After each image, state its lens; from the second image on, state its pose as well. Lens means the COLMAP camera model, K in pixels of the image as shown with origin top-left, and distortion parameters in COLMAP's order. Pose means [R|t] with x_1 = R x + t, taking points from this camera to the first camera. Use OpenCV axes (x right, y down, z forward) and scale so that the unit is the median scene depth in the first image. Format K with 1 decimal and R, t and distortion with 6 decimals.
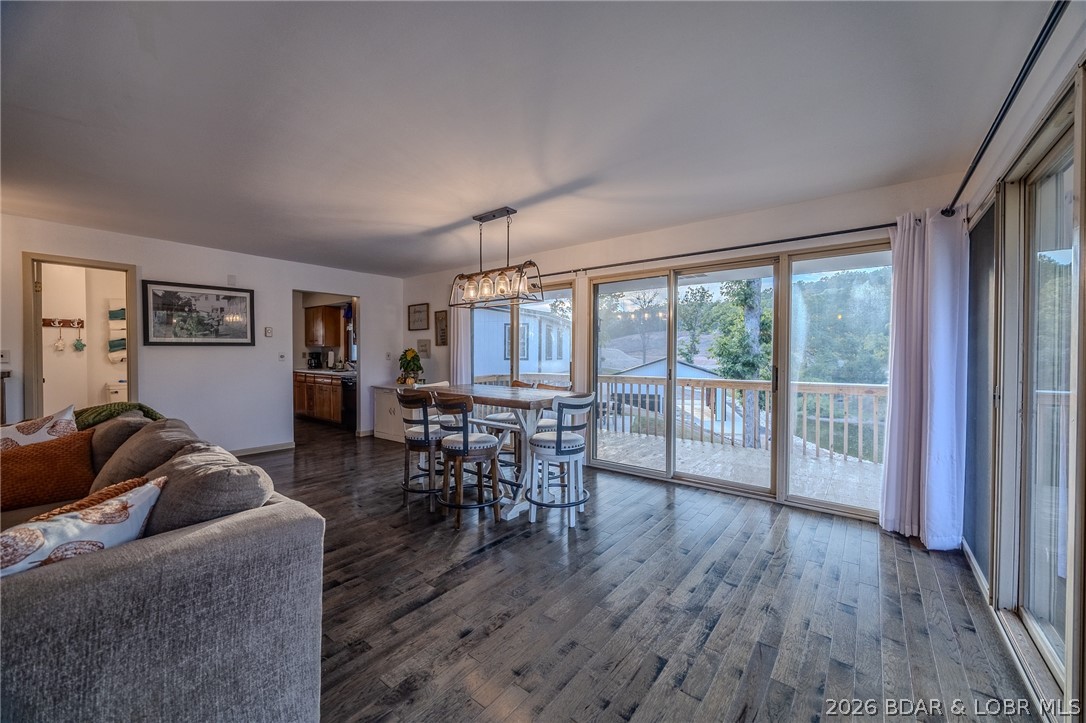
lens RADIAL K [[412.7, 0, 546.3], [0, 412.7, 361.3], [0, 0, 1]] dist [-0.001384, -0.000465]
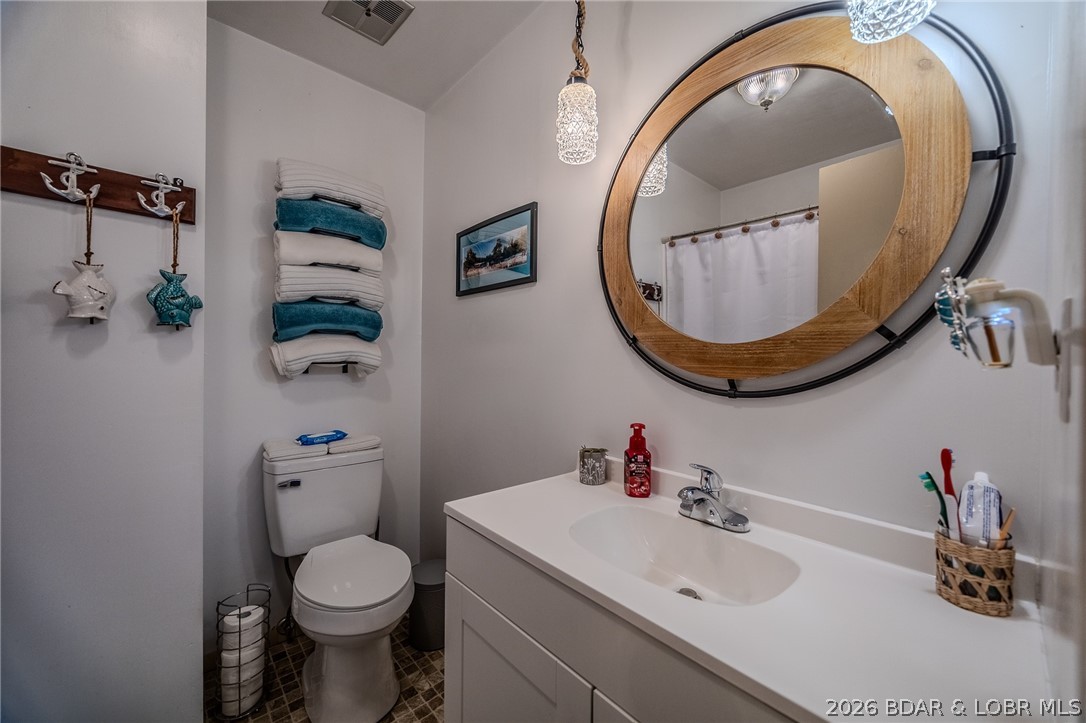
lens RADIAL K [[412.7, 0, 546.3], [0, 412.7, 361.3], [0, 0, 1]] dist [-0.001384, -0.000465]
pose [[0.985074, 0.013685, -0.171588, -0.902939], [-0.015779, 0.999817, -0.010843, -0.008778], [0.171408, 0.013388, 0.985109, 0.819240]]
